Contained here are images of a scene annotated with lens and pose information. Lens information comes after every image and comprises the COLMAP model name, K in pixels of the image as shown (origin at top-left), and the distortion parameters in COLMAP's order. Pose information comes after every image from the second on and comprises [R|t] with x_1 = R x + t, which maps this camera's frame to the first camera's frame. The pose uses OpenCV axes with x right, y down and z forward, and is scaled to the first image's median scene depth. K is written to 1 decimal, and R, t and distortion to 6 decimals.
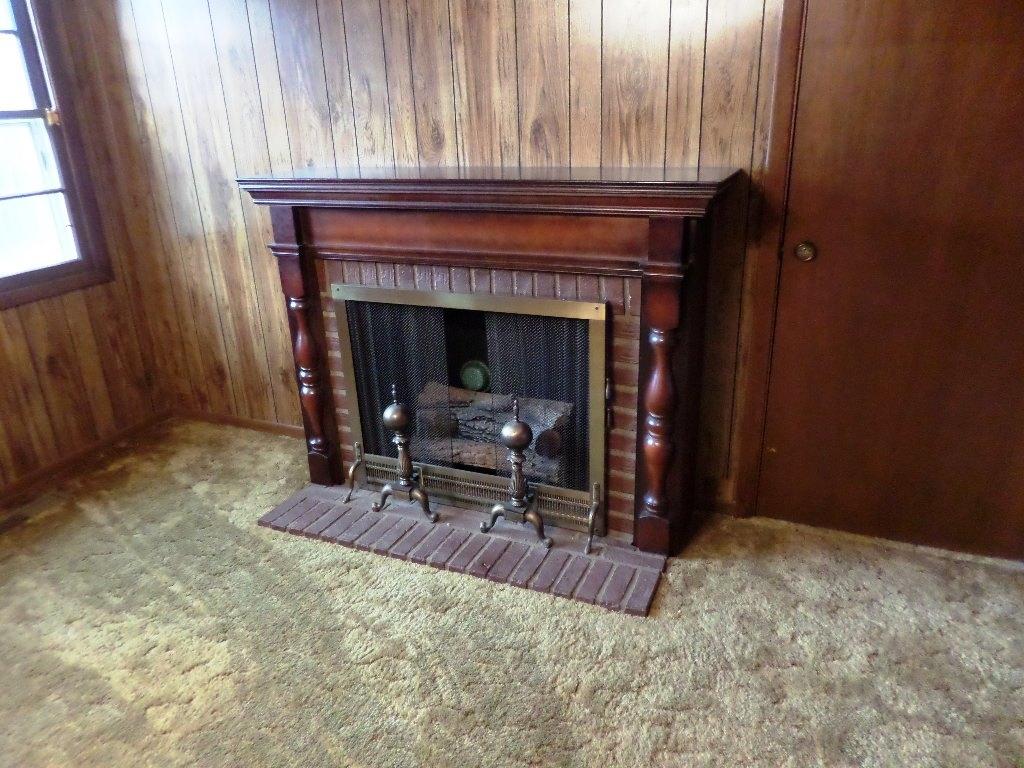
lens RADIAL K [[720.3, 0, 514.6], [0, 720.3, 379.8], [0, 0, 1]] dist [-0.023446, 0.008215]
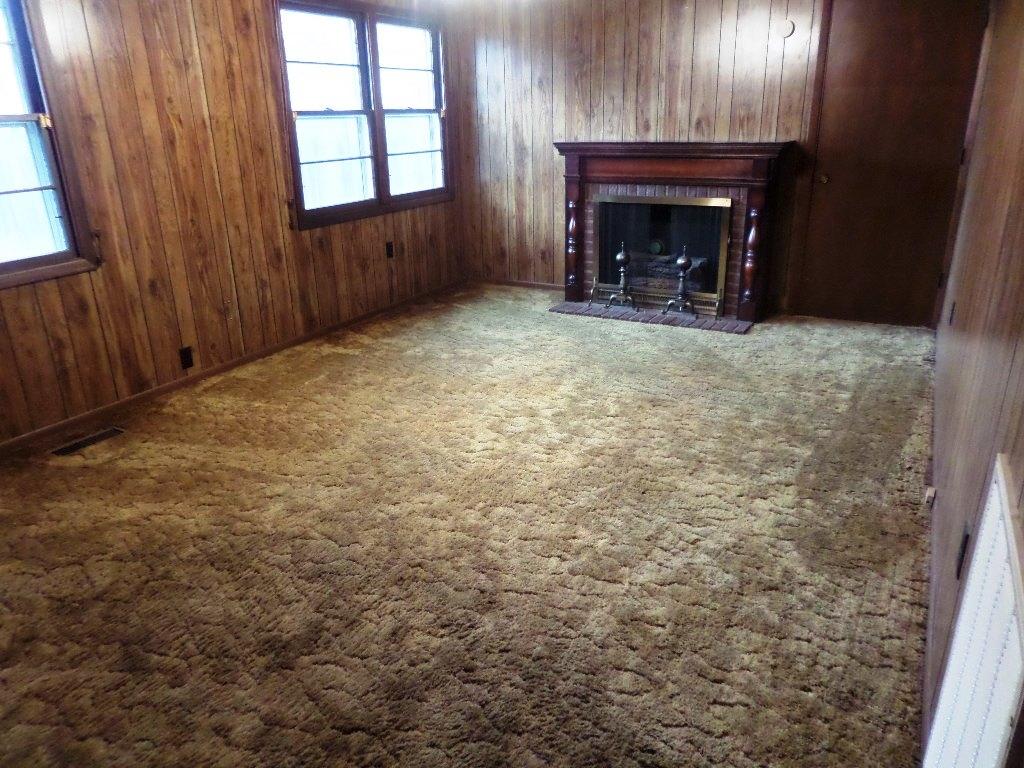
lens RADIAL K [[720.3, 0, 514.6], [0, 720.3, 379.8], [0, 0, 1]] dist [-0.023446, 0.008215]
pose [[0.995200, 0.046214, -0.086258, -0.287989], [-0.047620, 0.998763, -0.014310, 0.461840], [0.085490, 0.018349, 0.996170, -1.130141]]
